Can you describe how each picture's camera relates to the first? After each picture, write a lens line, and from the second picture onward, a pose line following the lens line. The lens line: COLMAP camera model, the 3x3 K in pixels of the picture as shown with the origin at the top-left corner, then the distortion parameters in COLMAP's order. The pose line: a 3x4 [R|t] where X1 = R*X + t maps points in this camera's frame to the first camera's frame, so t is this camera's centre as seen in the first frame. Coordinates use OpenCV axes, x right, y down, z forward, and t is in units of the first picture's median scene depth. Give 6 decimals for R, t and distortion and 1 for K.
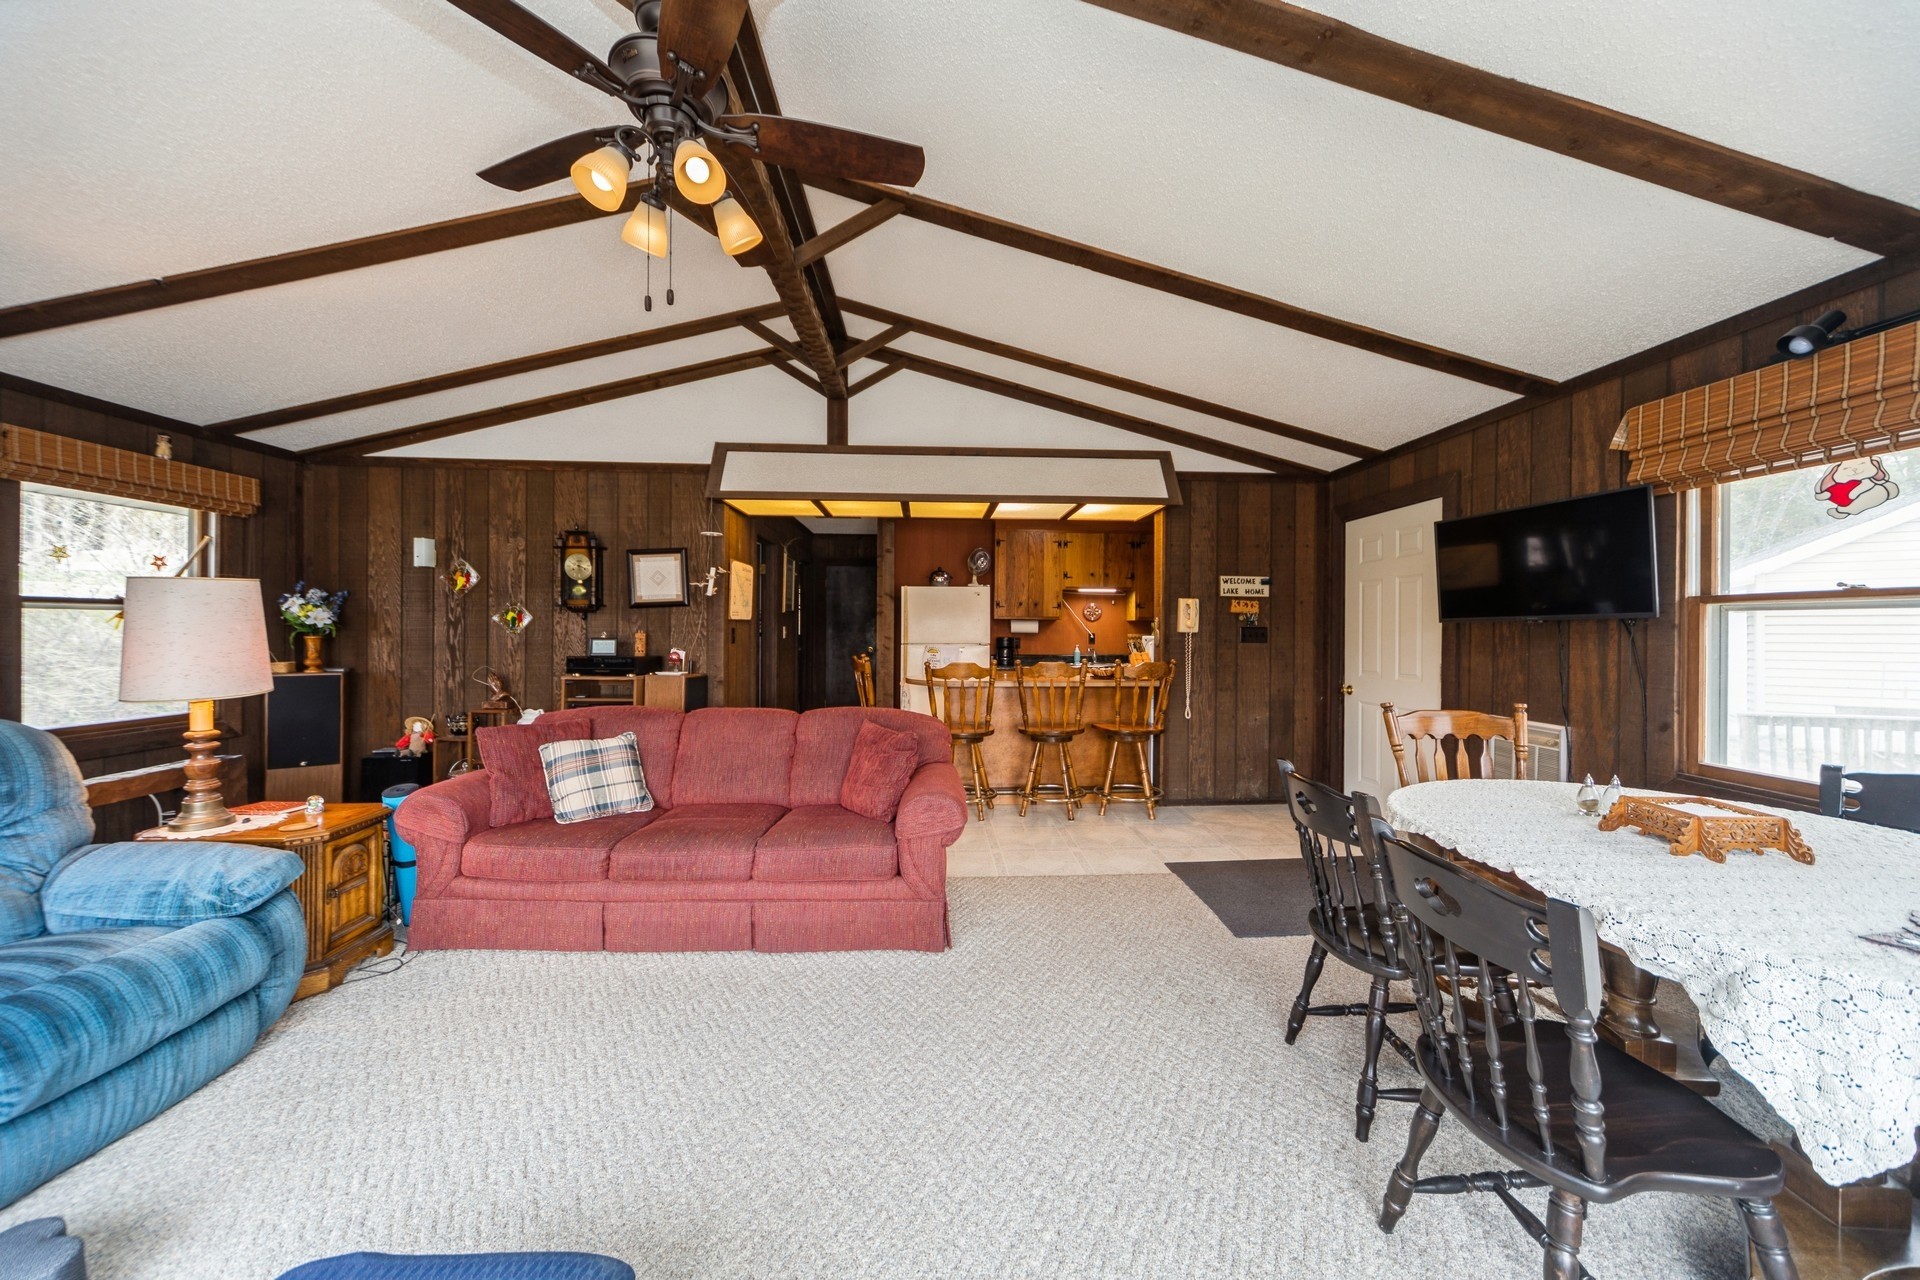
lens RADIAL K [[682.6, 0, 963.0], [0, 682.6, 632.5], [0, 0, 1]] dist [-0.005387, 0.000029]
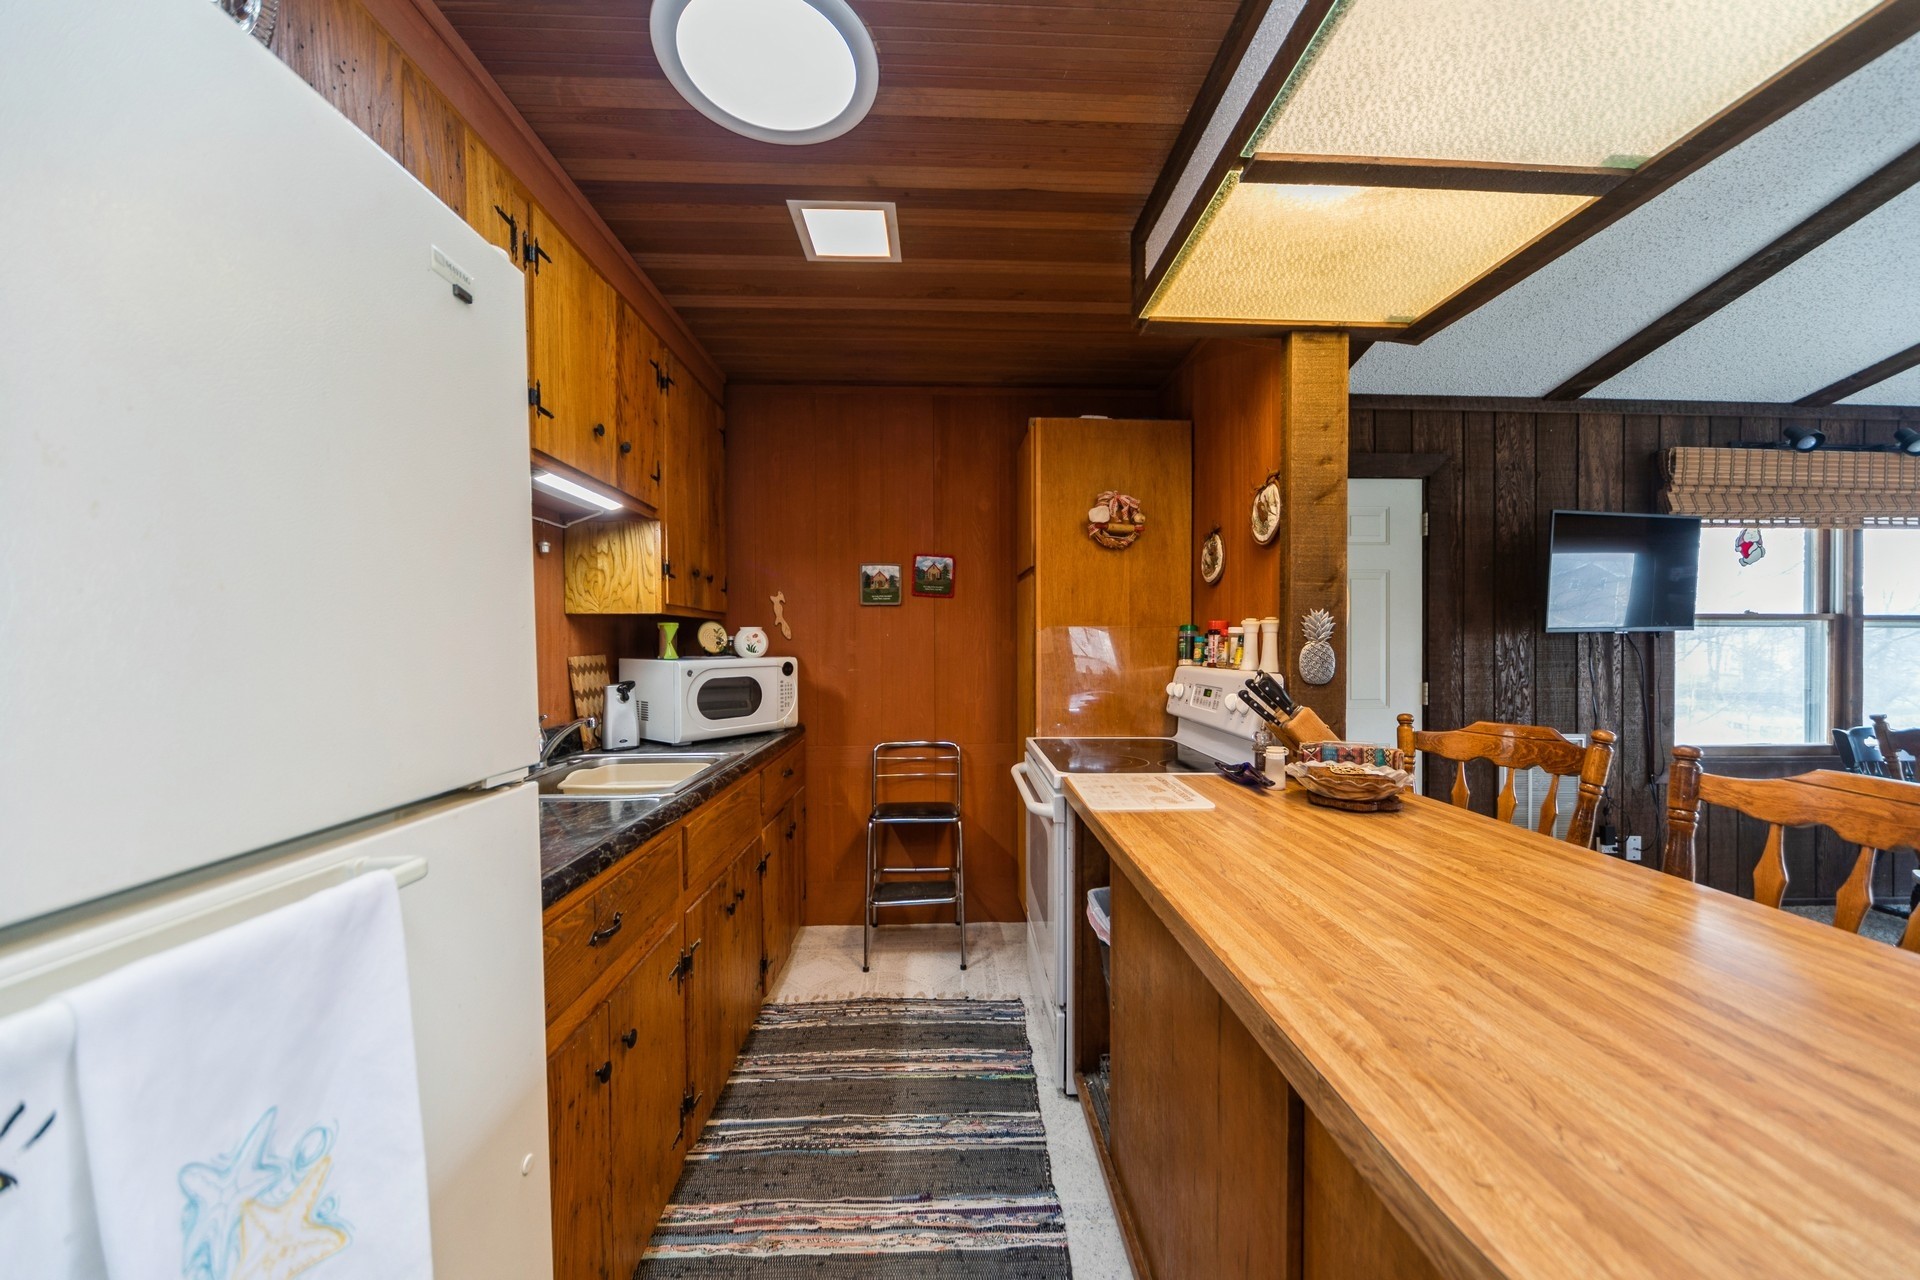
lens RADIAL K [[682.6, 0, 965.4], [0, 682.6, 655.7], [0, 0, 1]] dist [-0.005387, 0.000029]
pose [[0.007466, -0.020787, 0.999756, -0.076188], [0.006247, 0.999765, 0.020741, -0.004197], [-0.999953, 0.006091, 0.007594, 0.944272]]
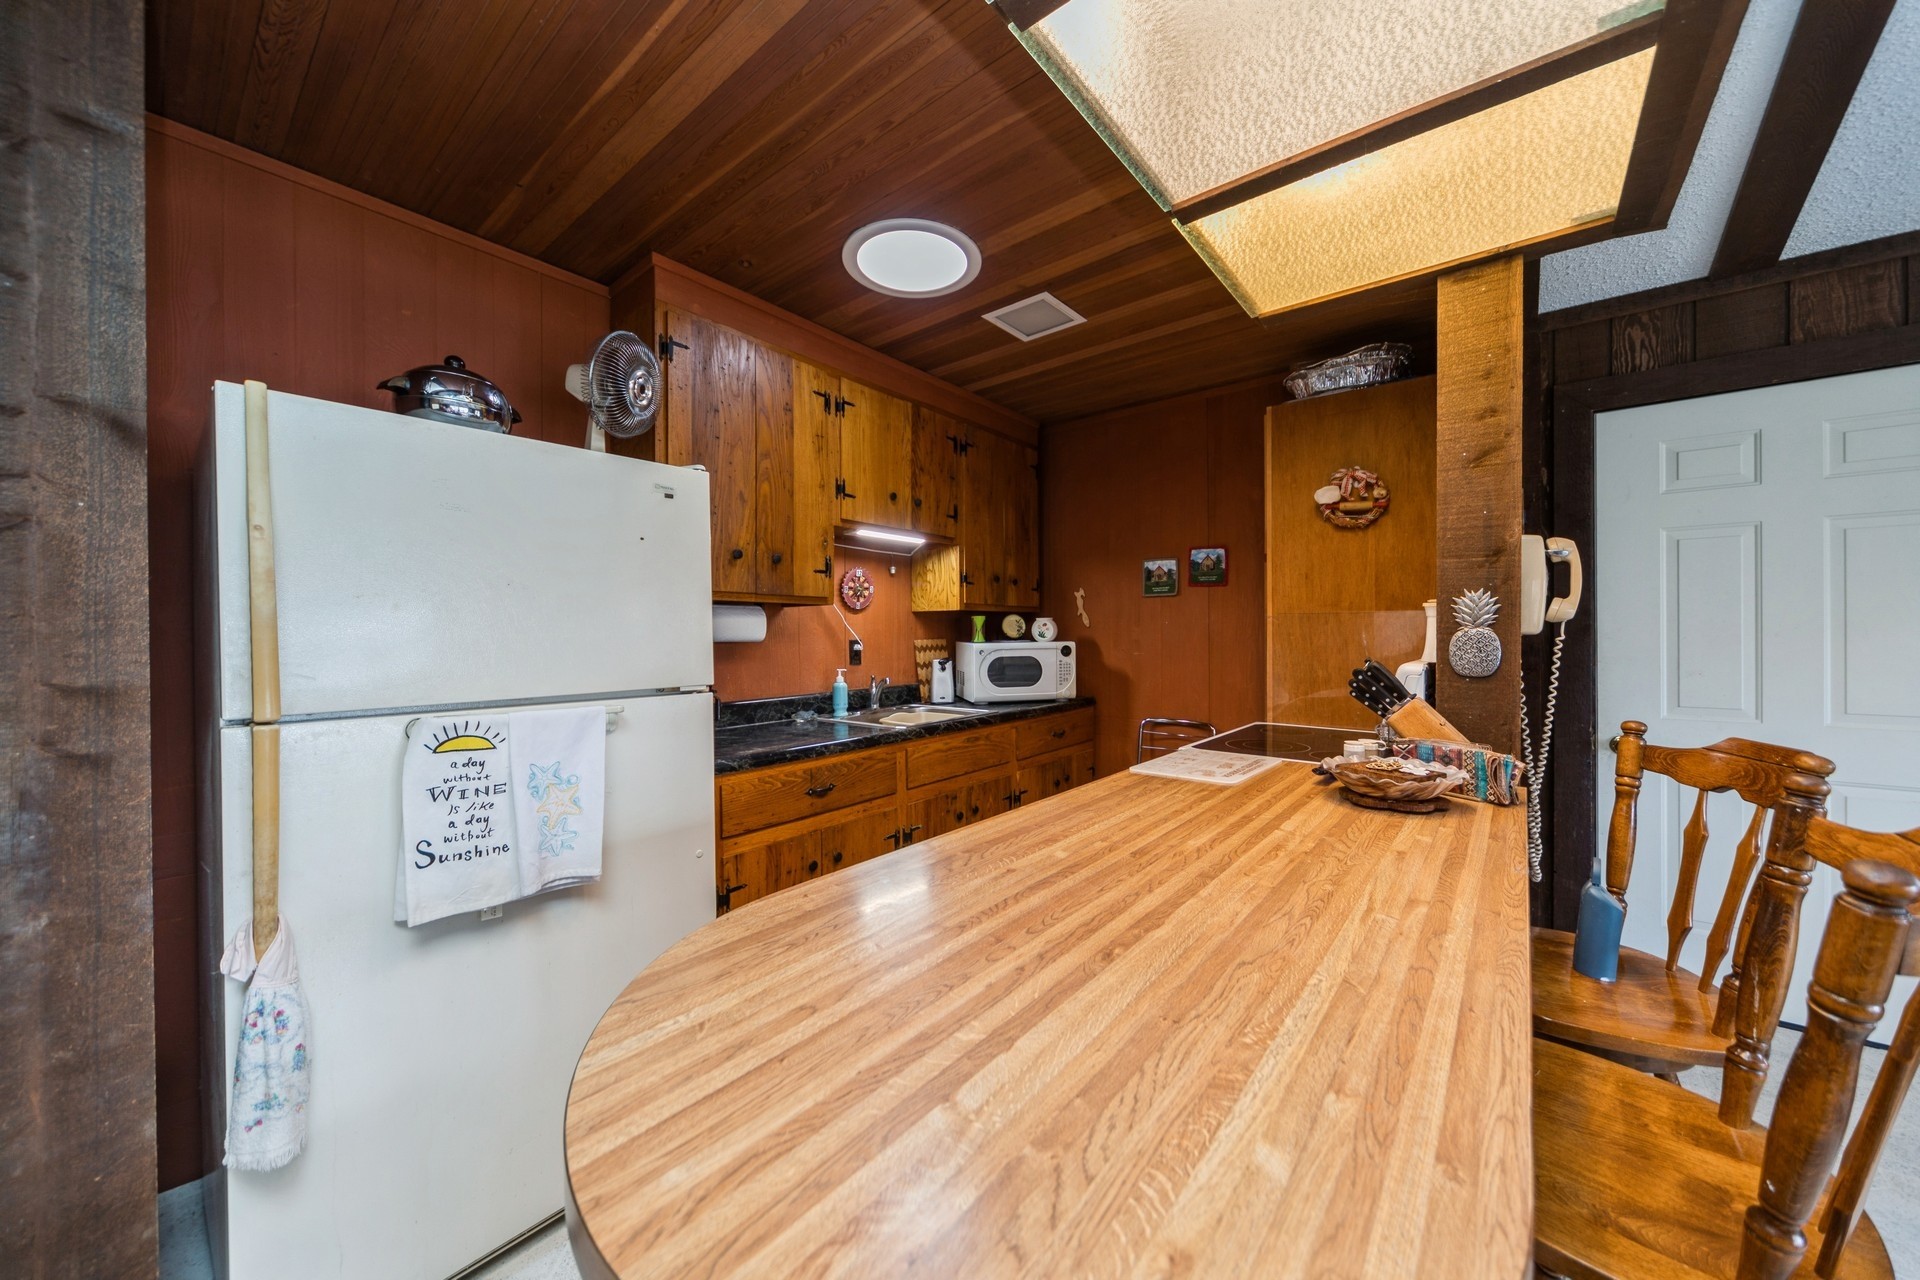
lens RADIAL K [[682.6, 0, 983.7], [0, 682.6, 637.3], [0, 0, 1]] dist [-0.005387, 0.000029]
pose [[0.662597, -0.012649, 0.748870, -0.090454], [0.010777, 0.999915, 0.007355, -0.003105], [-0.748899, 0.003197, 0.662677, 0.755509]]
